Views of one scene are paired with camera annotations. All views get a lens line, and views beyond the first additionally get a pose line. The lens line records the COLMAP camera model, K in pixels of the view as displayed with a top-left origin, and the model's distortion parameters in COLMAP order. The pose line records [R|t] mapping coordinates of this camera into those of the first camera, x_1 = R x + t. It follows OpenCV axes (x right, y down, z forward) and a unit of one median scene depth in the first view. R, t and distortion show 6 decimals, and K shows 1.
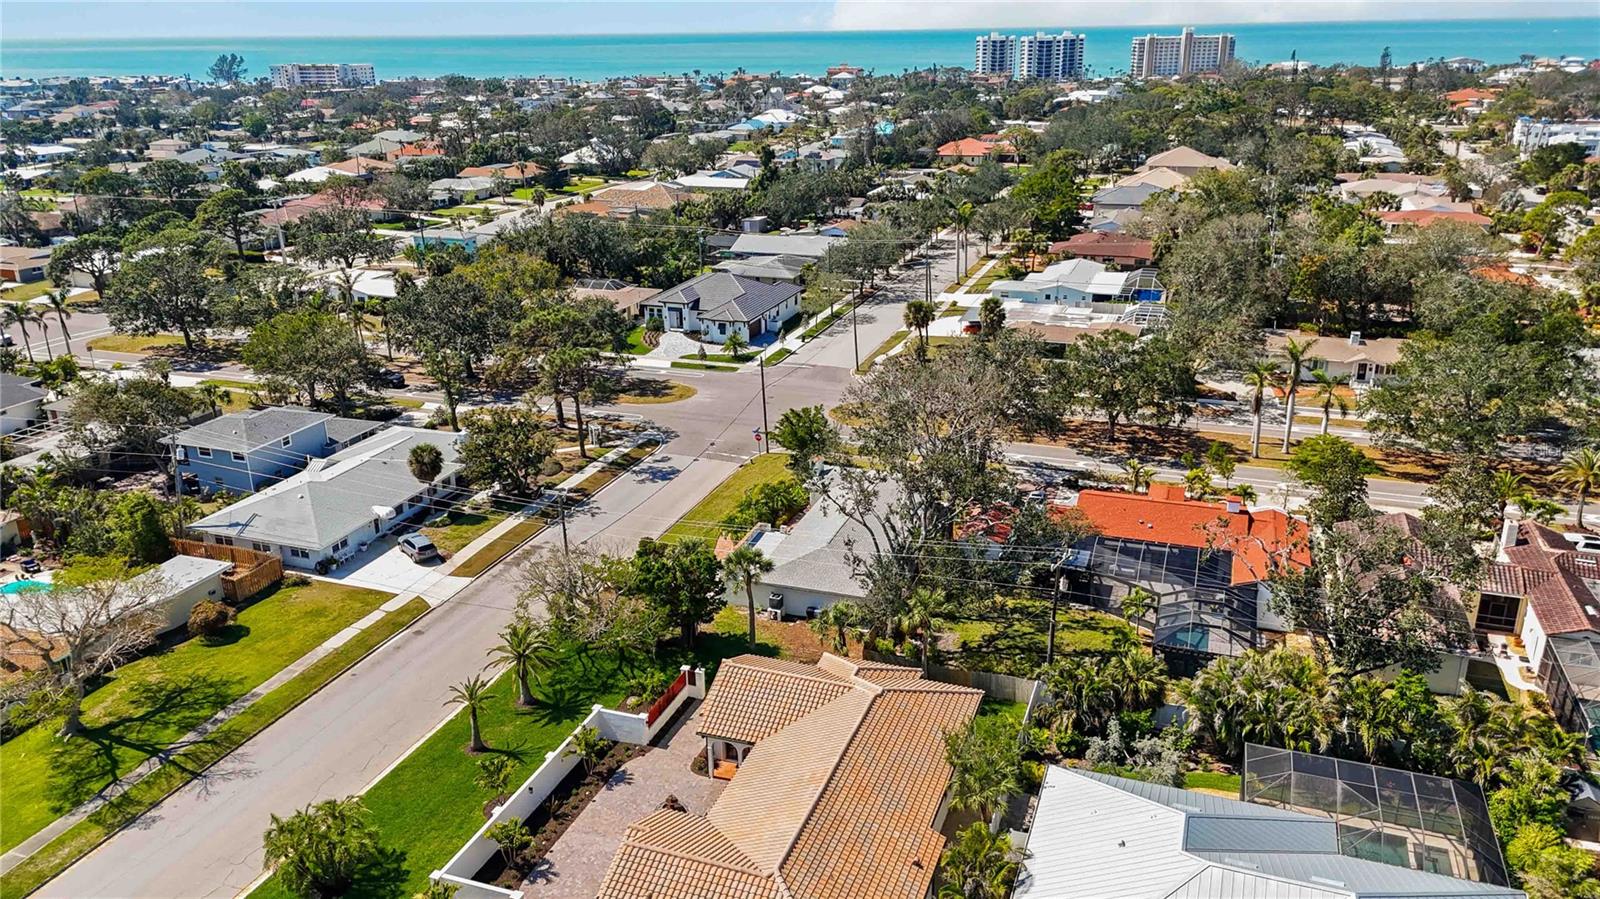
lens RADIAL K [[1177.7, 0, 800.0], [0, 1177.7, 449.5], [0, 0, 1]] dist [0.084012, -0.086939]
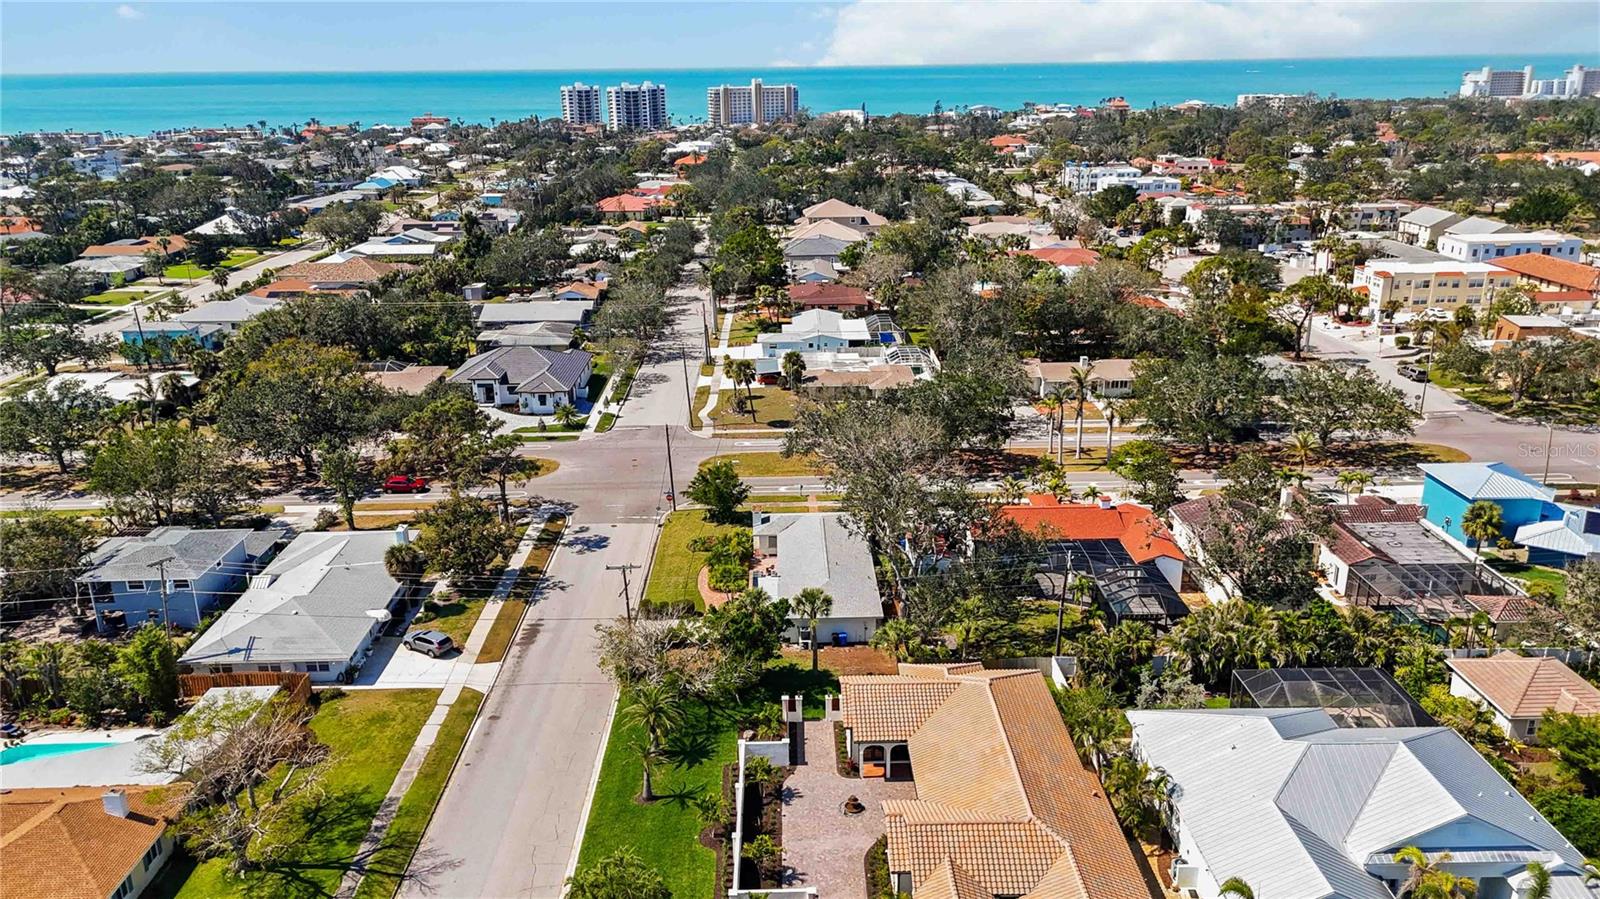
lens RADIAL K [[1177.7, 0, 800.0], [0, 1177.7, 449.5], [0, 0, 1]] dist [0.084012, -0.086939]
pose [[0.934341, -0.110030, 0.338968, -0.221885], [0.120495, 0.992664, -0.009914, -0.022583], [-0.335391, 0.050107, 0.940746, -0.058495]]
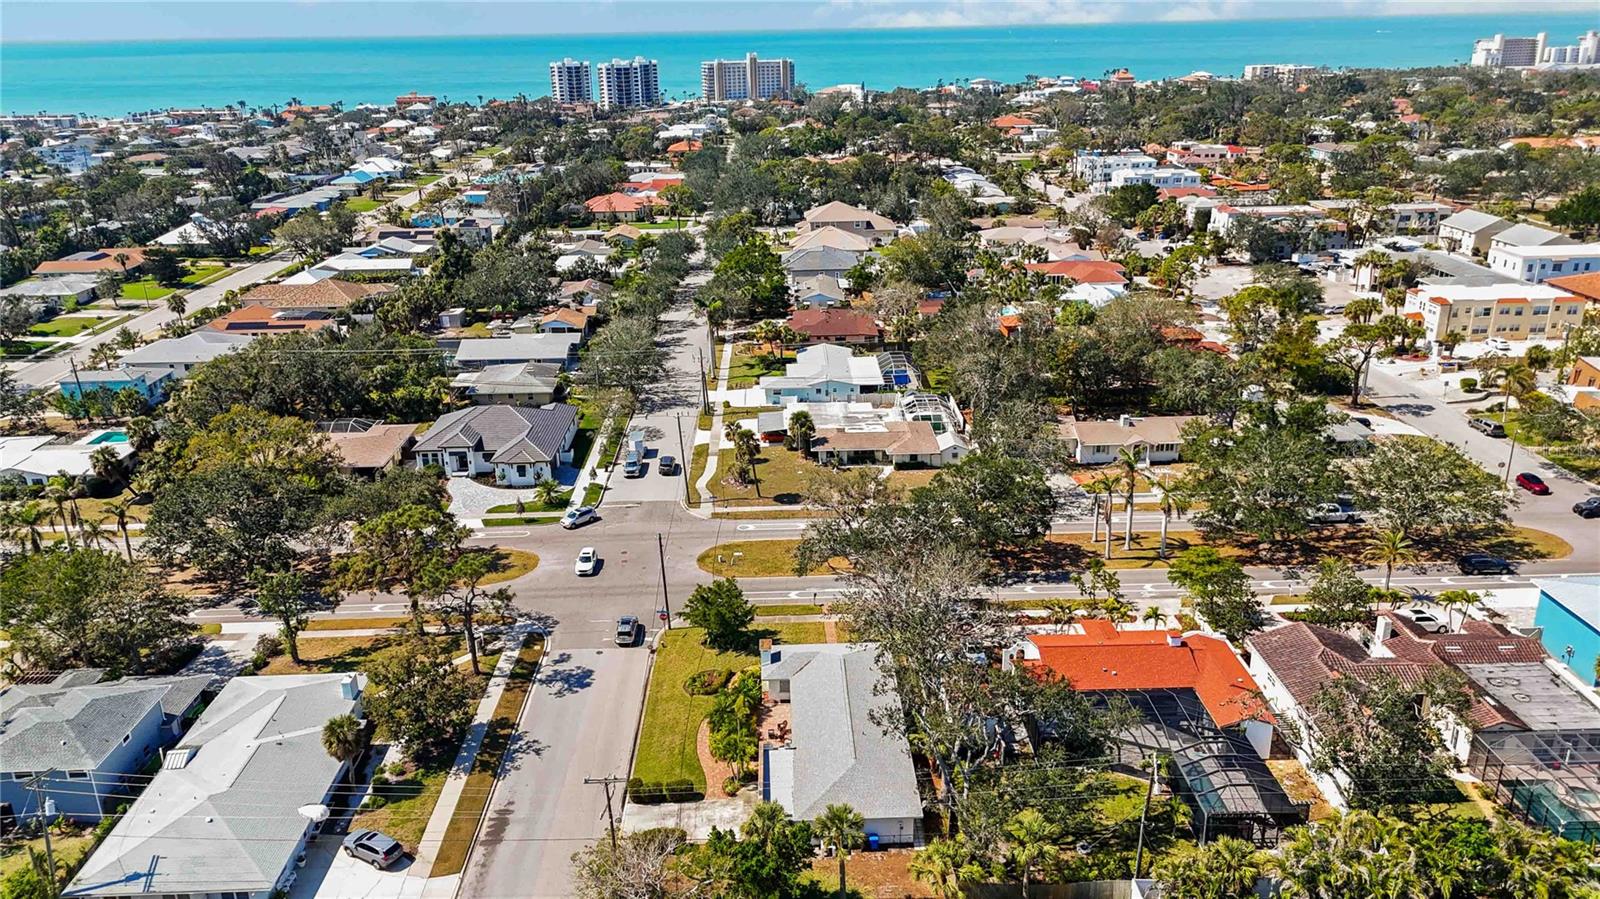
lens RADIAL K [[1177.7, 0, 800.0], [0, 1177.7, 449.5], [0, 0, 1]] dist [0.084012, -0.086939]
pose [[0.932626, -0.125860, 0.338183, -0.182782], [0.127161, 0.991711, 0.018403, -0.113746], [-0.337696, 0.025840, 0.940901, 0.047807]]
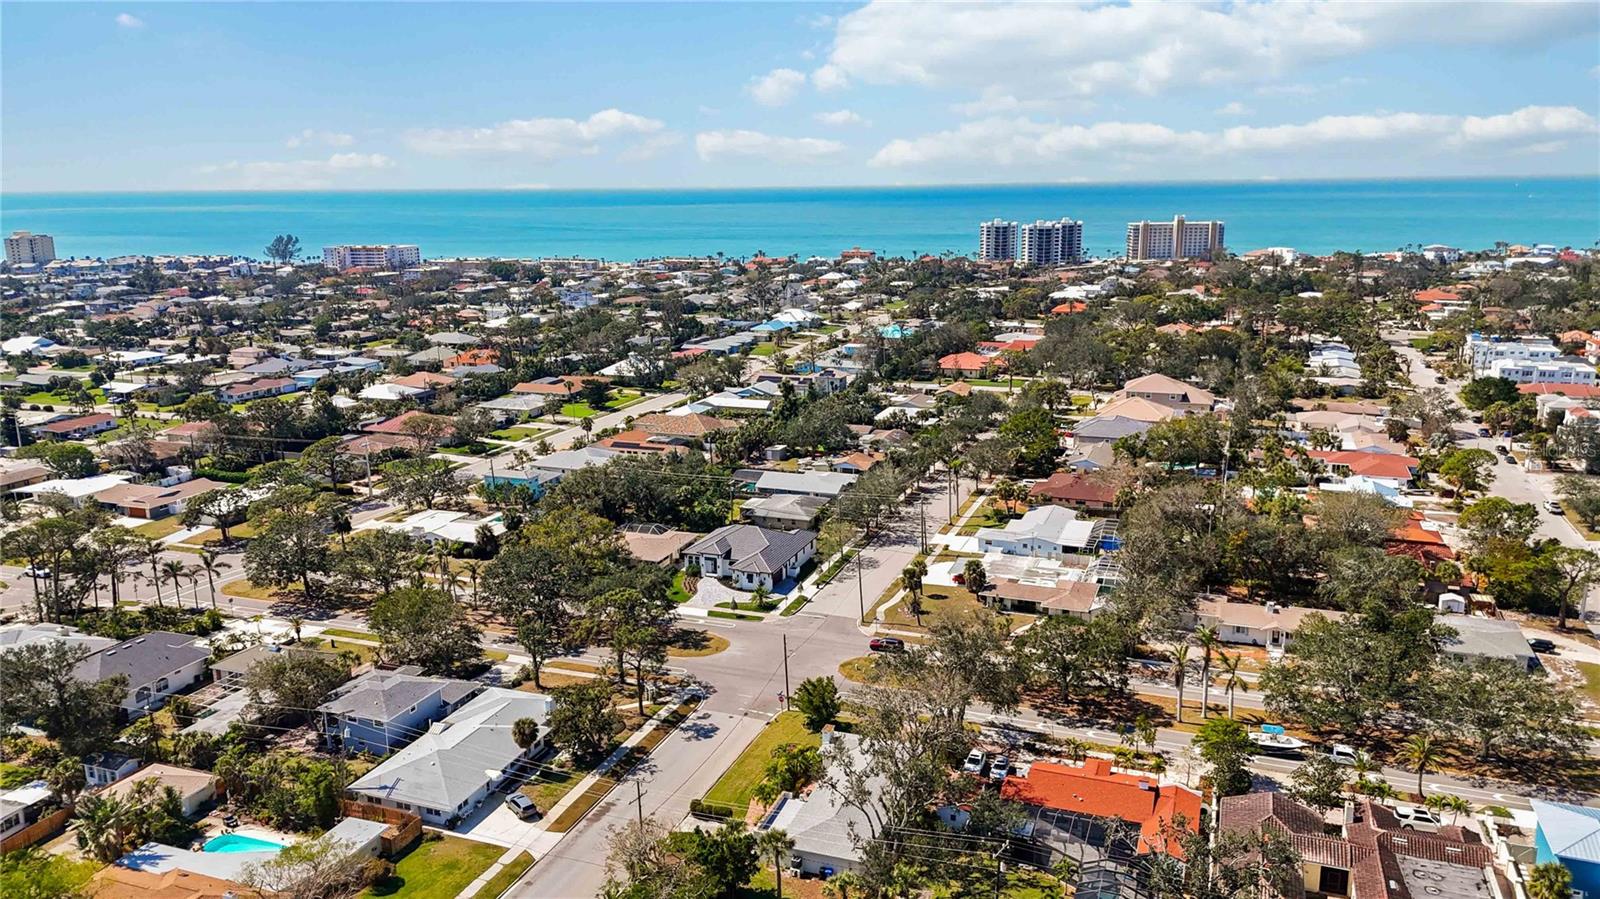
lens RADIAL K [[1177.7, 0, 800.0], [0, 1177.7, 449.5], [0, 0, 1]] dist [0.084012, -0.086939]
pose [[0.999906, 0.004572, -0.012905, -0.000641], [-0.006060, 0.993035, -0.117664, -0.096720], [0.012277, 0.117731, 0.992970, -0.212487]]
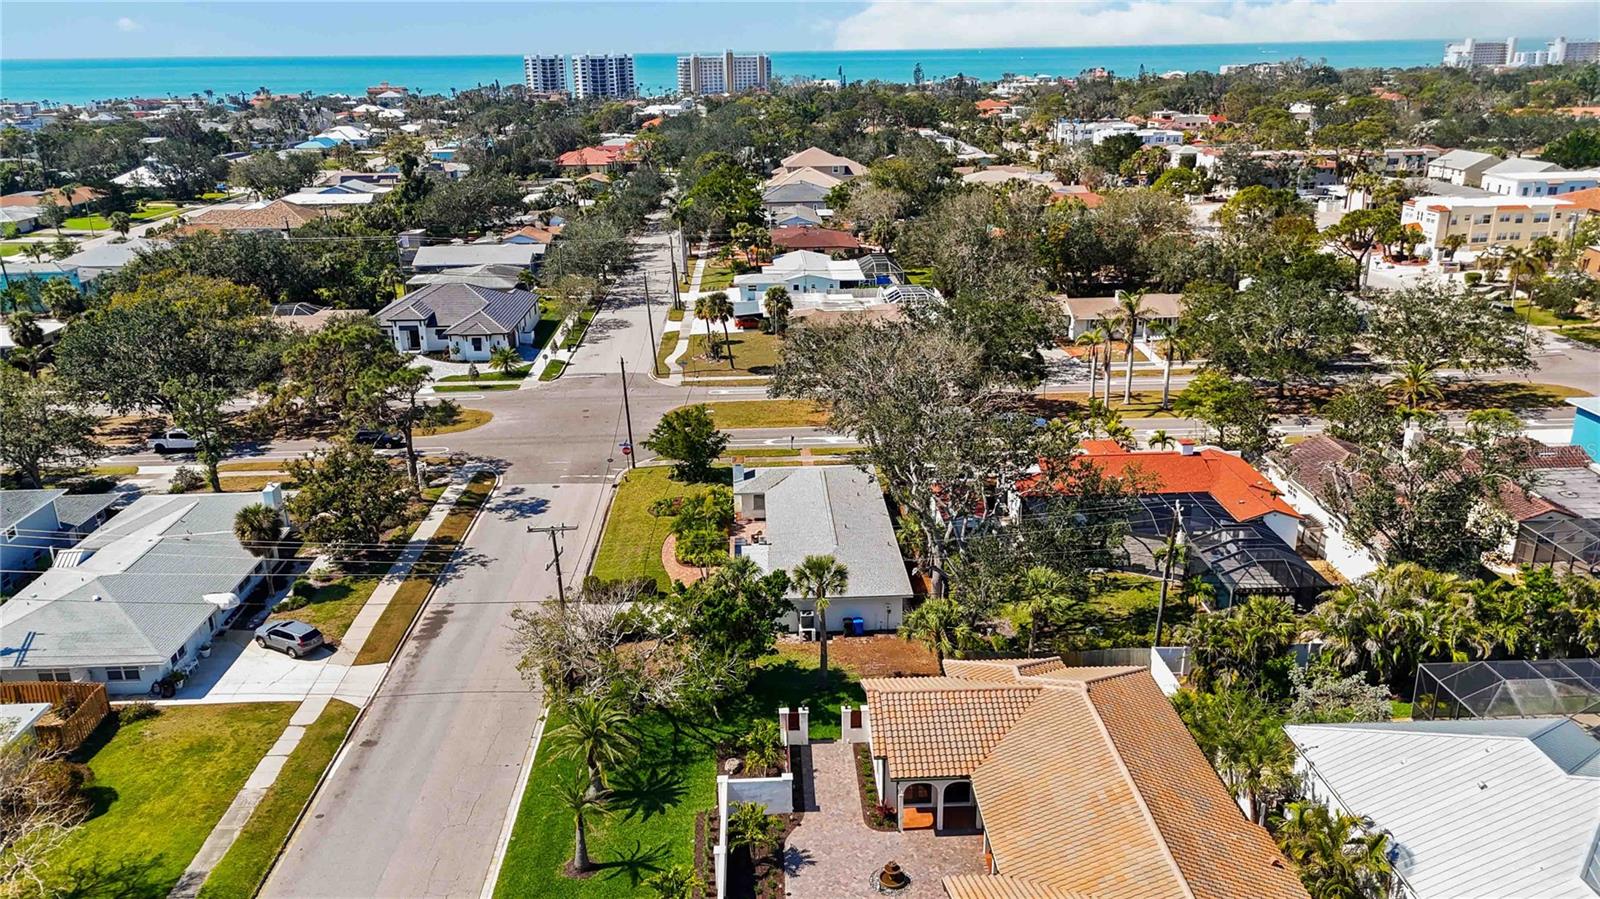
lens RADIAL K [[1177.7, 0, 800.0], [0, 1177.7, 449.5], [0, 0, 1]] dist [0.084012, -0.086939]
pose [[0.925838, -0.121377, 0.357900, -0.175356], [0.128715, 0.991676, 0.003347, 0.001833], [-0.355327, 0.042968, 0.933754, 0.108886]]
